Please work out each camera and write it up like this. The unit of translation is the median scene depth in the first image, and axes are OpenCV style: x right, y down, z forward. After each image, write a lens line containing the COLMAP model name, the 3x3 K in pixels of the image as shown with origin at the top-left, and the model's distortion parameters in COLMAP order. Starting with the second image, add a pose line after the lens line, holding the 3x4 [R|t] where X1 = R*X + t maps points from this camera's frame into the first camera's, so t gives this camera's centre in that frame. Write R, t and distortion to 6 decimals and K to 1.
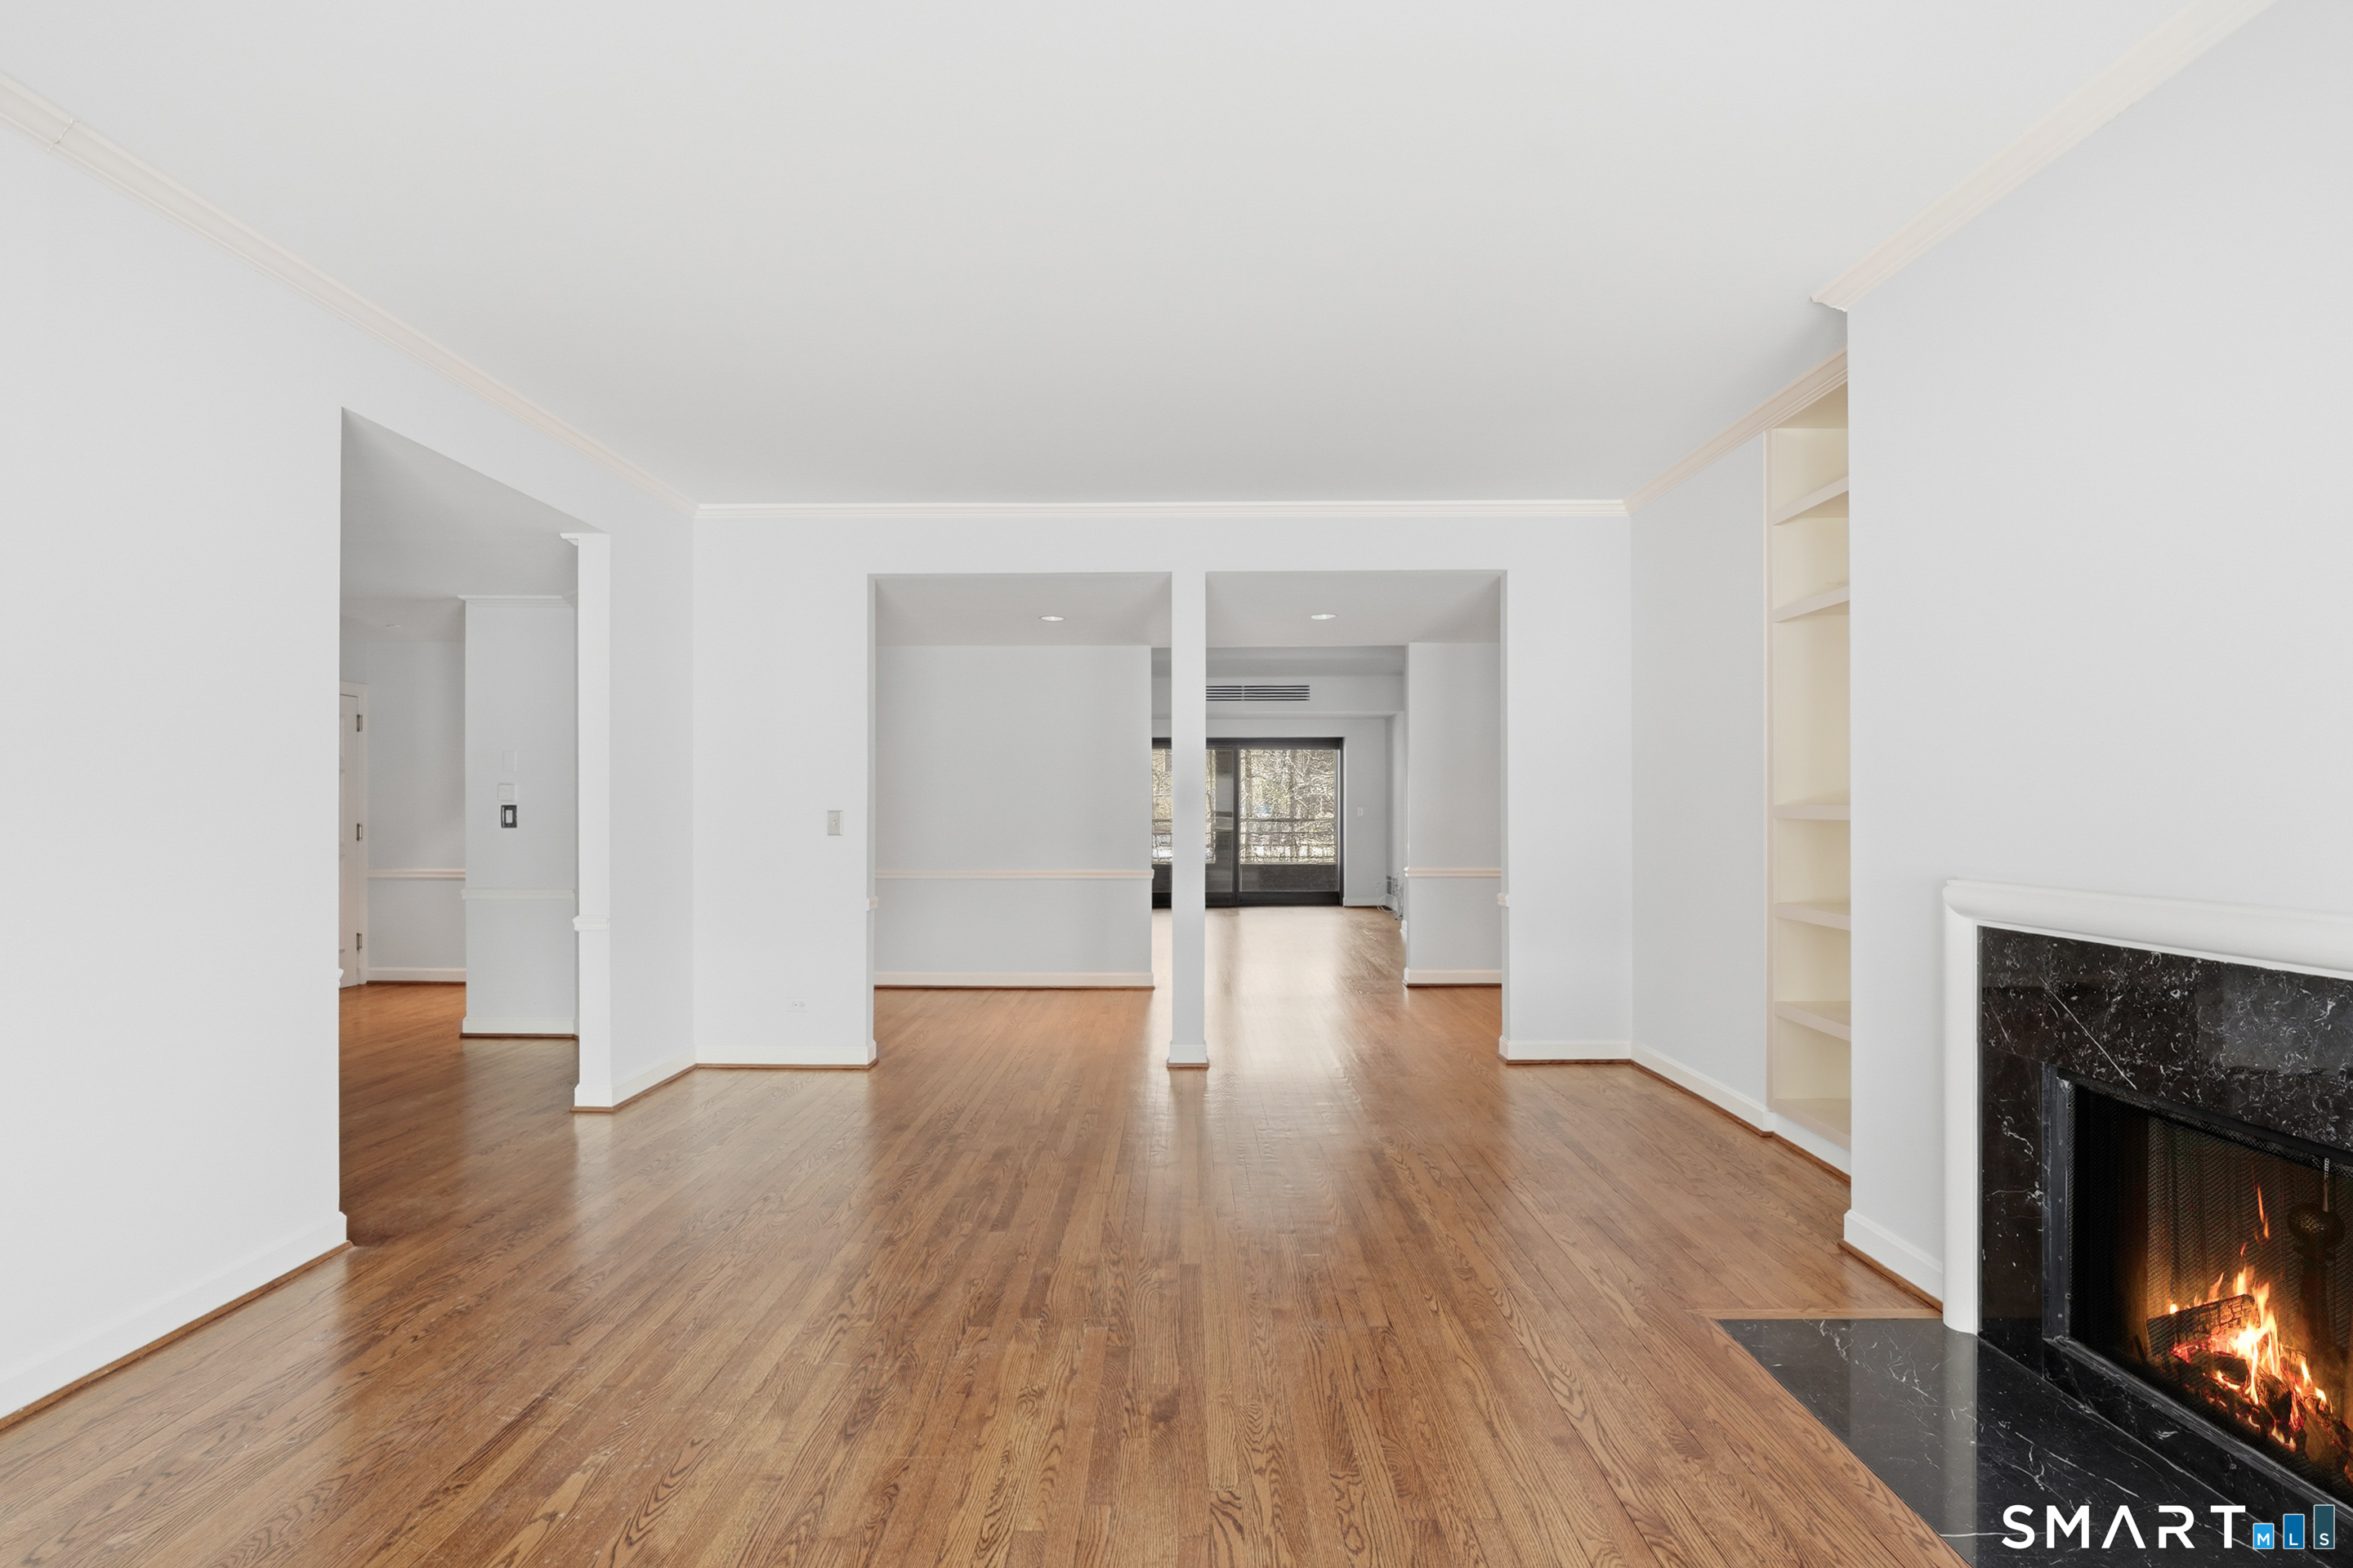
lens RADIAL K [[1121.3, 0, 1178.7], [0, 1121.3, 815.8], [0, 0, 1]] dist [0.000461, 0.000474]
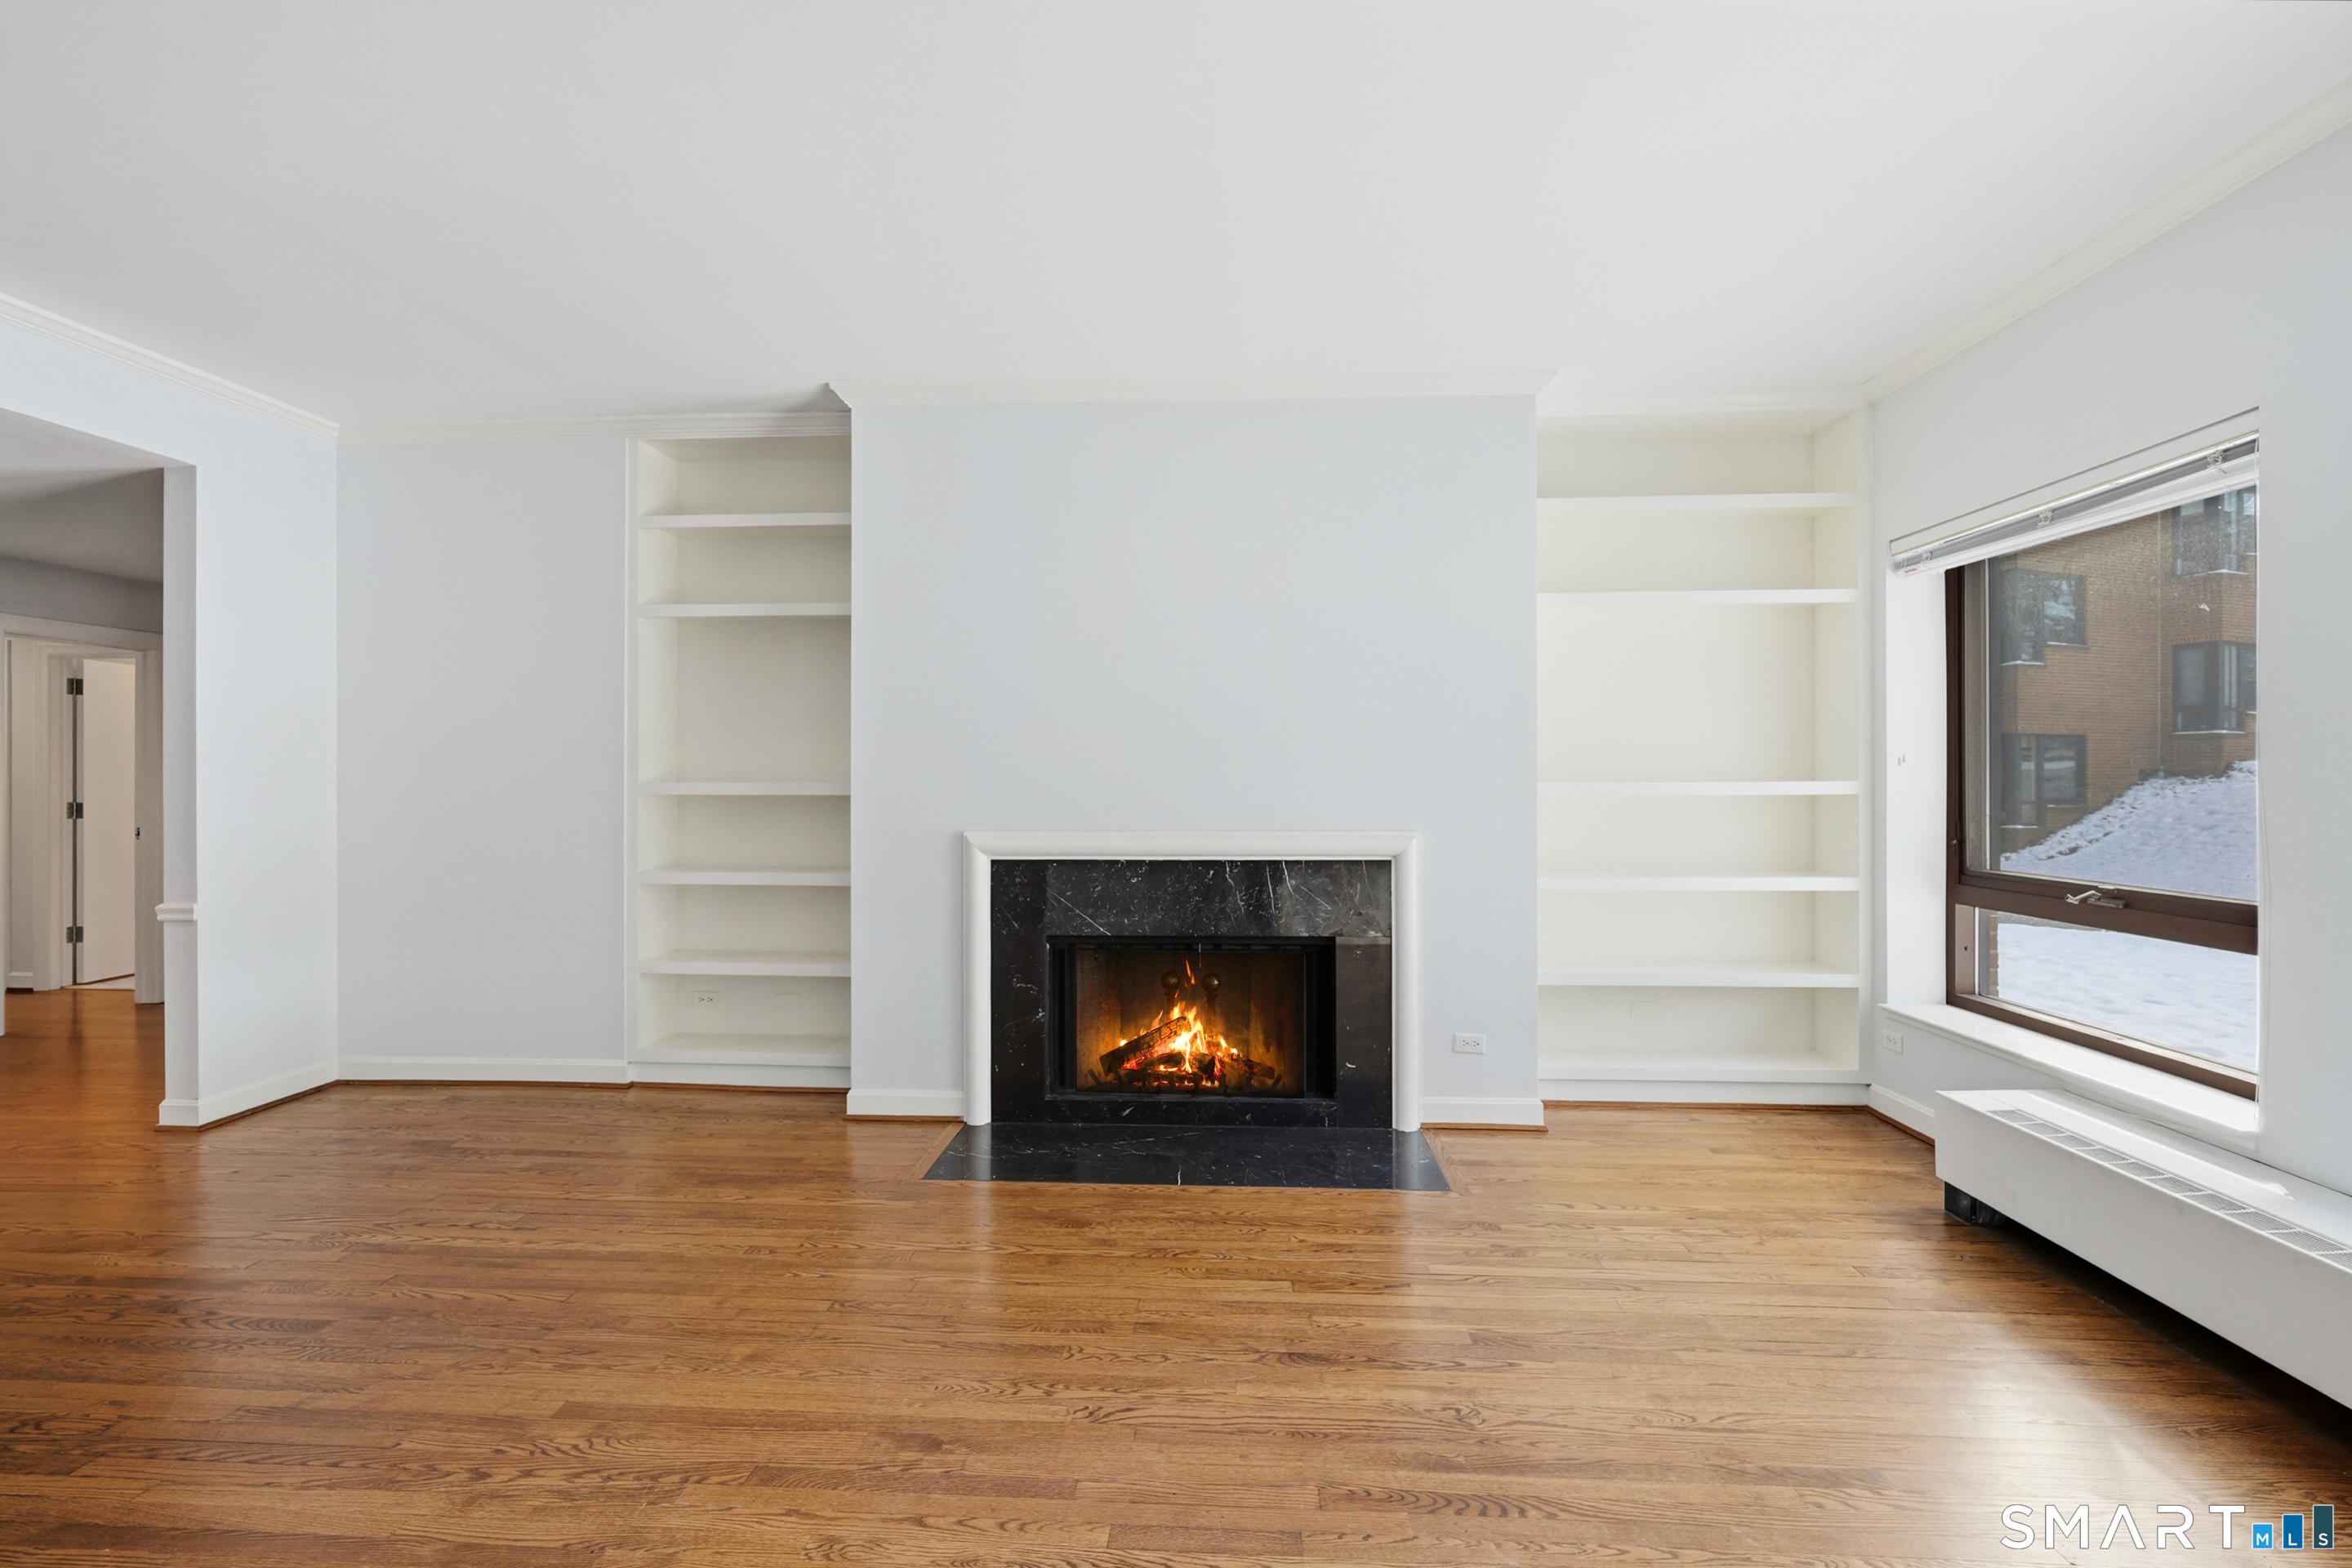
lens RADIAL K [[1070.6, 0, 1176.0], [0, 1070.6, 784.0], [0, 0, 1]] dist [-0.000037, 0.000133]
pose [[0.069443, 0.002615, 0.997583, -0.863812], [0.008218, 0.999961, -0.003193, -0.000288], [-0.997552, 0.008420, 0.069418, 0.726121]]
